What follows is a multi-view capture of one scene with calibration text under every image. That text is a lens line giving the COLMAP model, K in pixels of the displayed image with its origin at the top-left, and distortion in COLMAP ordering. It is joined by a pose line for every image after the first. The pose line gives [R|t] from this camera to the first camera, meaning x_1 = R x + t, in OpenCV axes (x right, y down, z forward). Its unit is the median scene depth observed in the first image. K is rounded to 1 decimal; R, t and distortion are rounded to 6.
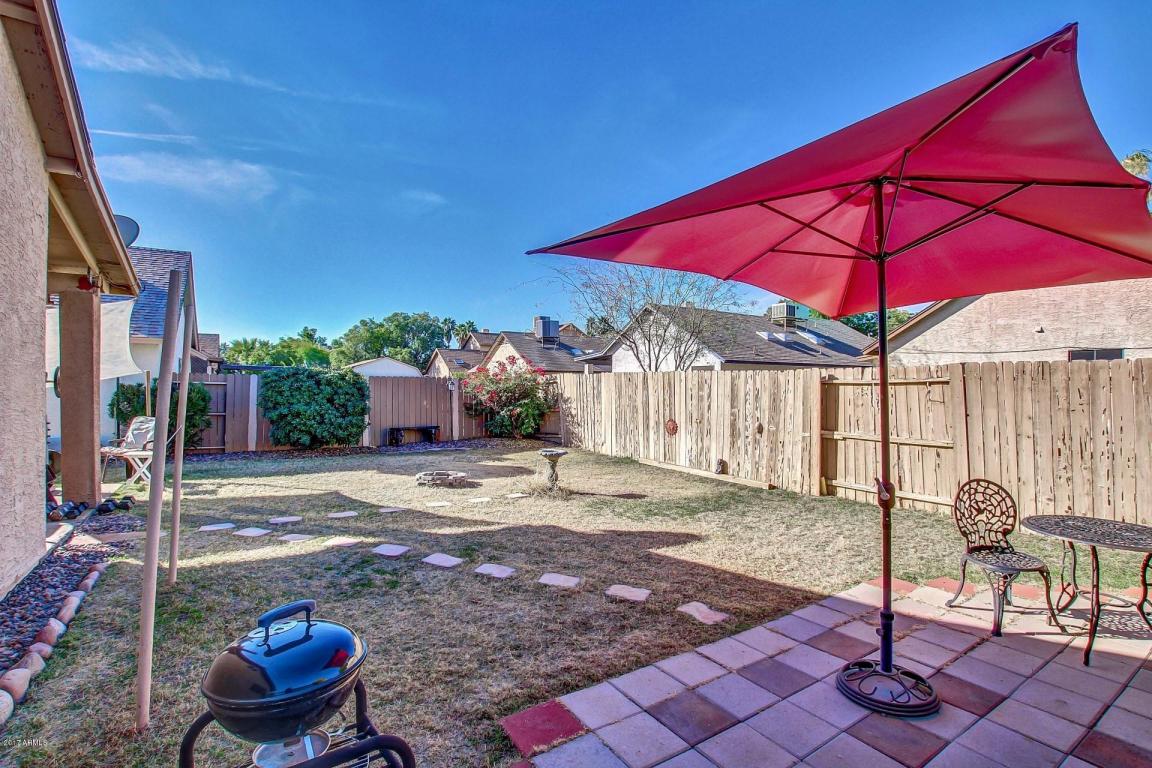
lens RADIAL K [[539.5, 0, 582.0], [0, 539.5, 391.9], [0, 0, 1]] dist [-0.023410, 0.000261]
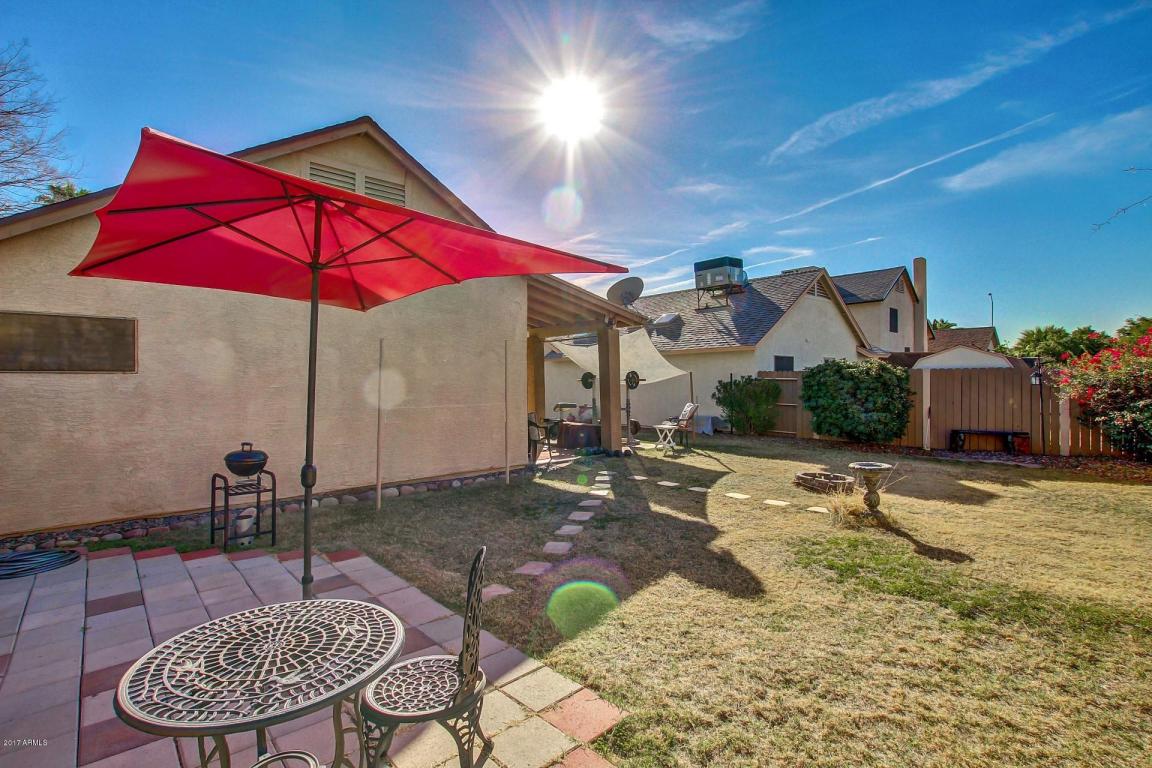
lens RADIAL K [[539.5, 0, 582.6], [0, 539.5, 377.6], [0, 0, 1]] dist [-0.023410, 0.000261]
pose [[0.158561, -0.014455, -0.987243, 0.441063], [-0.001891, 0.999887, -0.014944, -0.000901], [0.987347, 0.004237, 0.158516, 0.339311]]
